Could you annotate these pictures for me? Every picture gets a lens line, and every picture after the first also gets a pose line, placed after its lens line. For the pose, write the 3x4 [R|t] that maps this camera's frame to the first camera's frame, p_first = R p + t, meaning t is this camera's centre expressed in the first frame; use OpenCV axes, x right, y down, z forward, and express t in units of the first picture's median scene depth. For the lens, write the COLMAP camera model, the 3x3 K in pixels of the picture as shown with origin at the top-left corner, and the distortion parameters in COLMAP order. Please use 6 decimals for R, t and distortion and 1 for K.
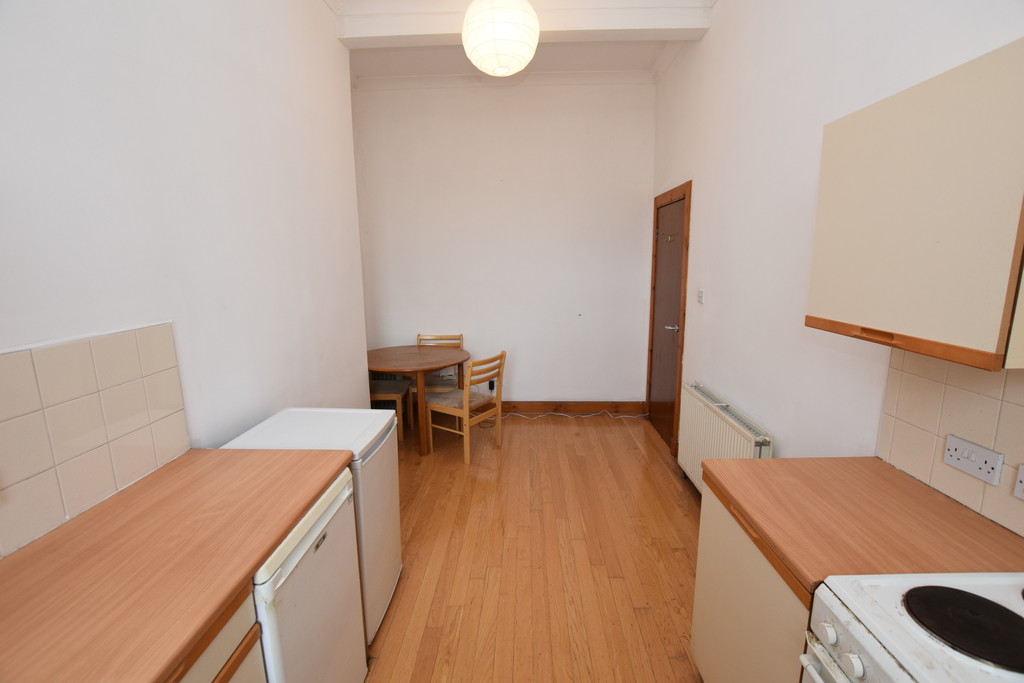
lens RADIAL K [[450.5, 0, 510.0], [0, 450.5, 340.6], [0, 0, 1]] dist [-0.030559, 0.003564]
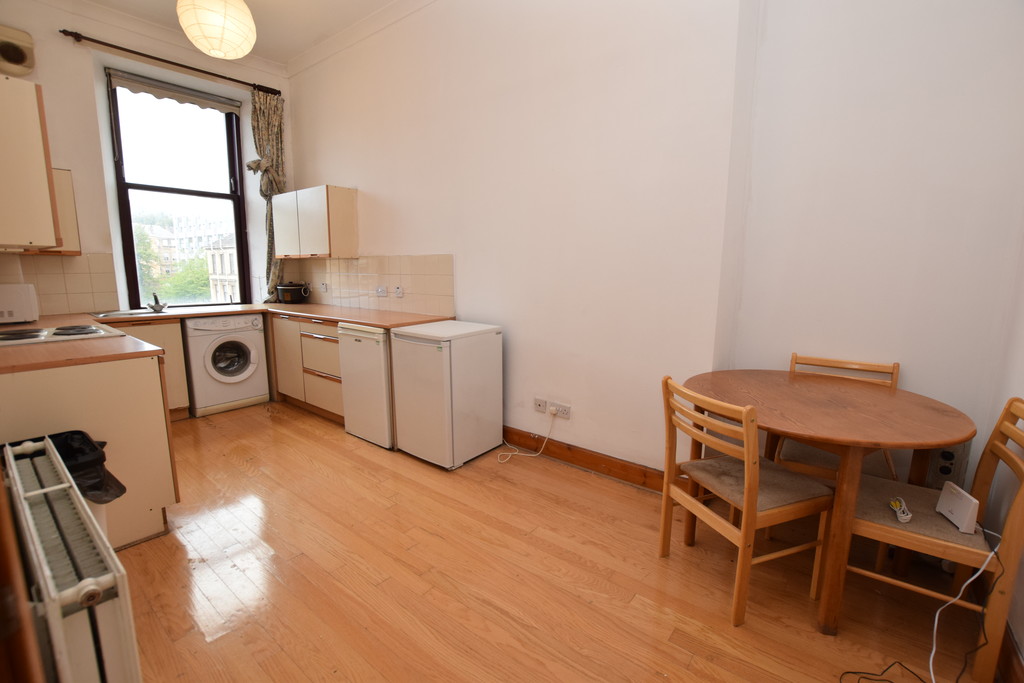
lens RADIAL K [[450.5, 0, 509.8], [0, 450.5, 337.8], [0, 0, 1]] dist [-0.030559, 0.003564]
pose [[-0.593742, 0.130773, -0.793958, 0.579665], [-0.140109, 0.954830, 0.262047, -0.177364], [0.792364, 0.266829, -0.548600, 1.703826]]
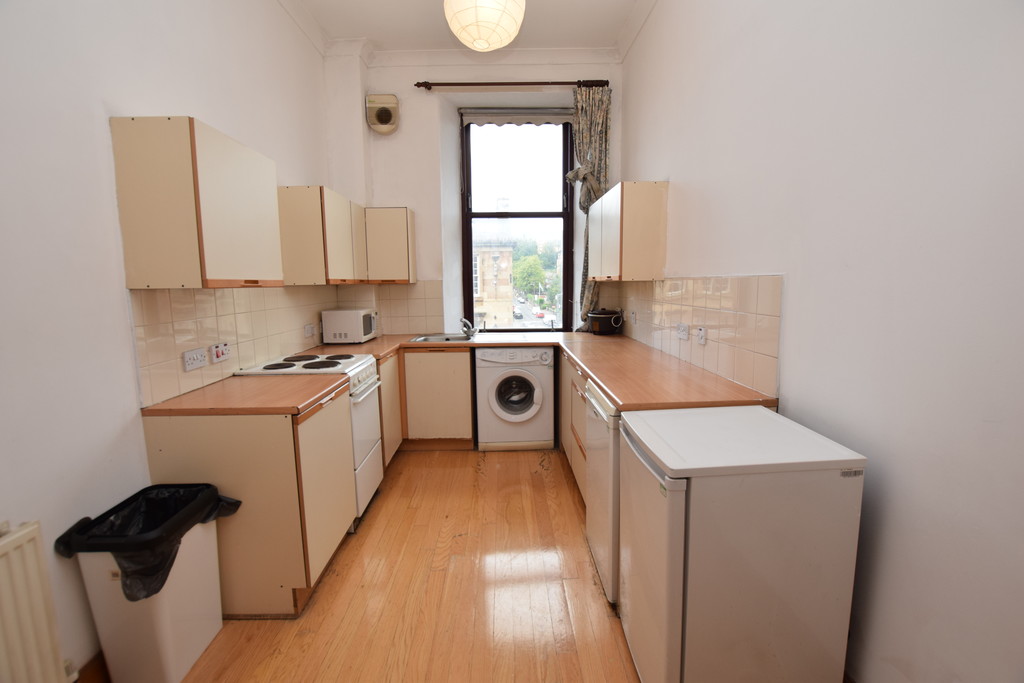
lens RADIAL K [[450.5, 0, 514.4], [0, 450.5, 342.8], [0, 0, 1]] dist [-0.030559, 0.003564]
pose [[-0.997643, 0.033542, -0.059858, -0.033358], [0.013680, 0.952090, 0.305512, -0.149447], [0.067238, 0.303973, -0.950305, 1.367262]]
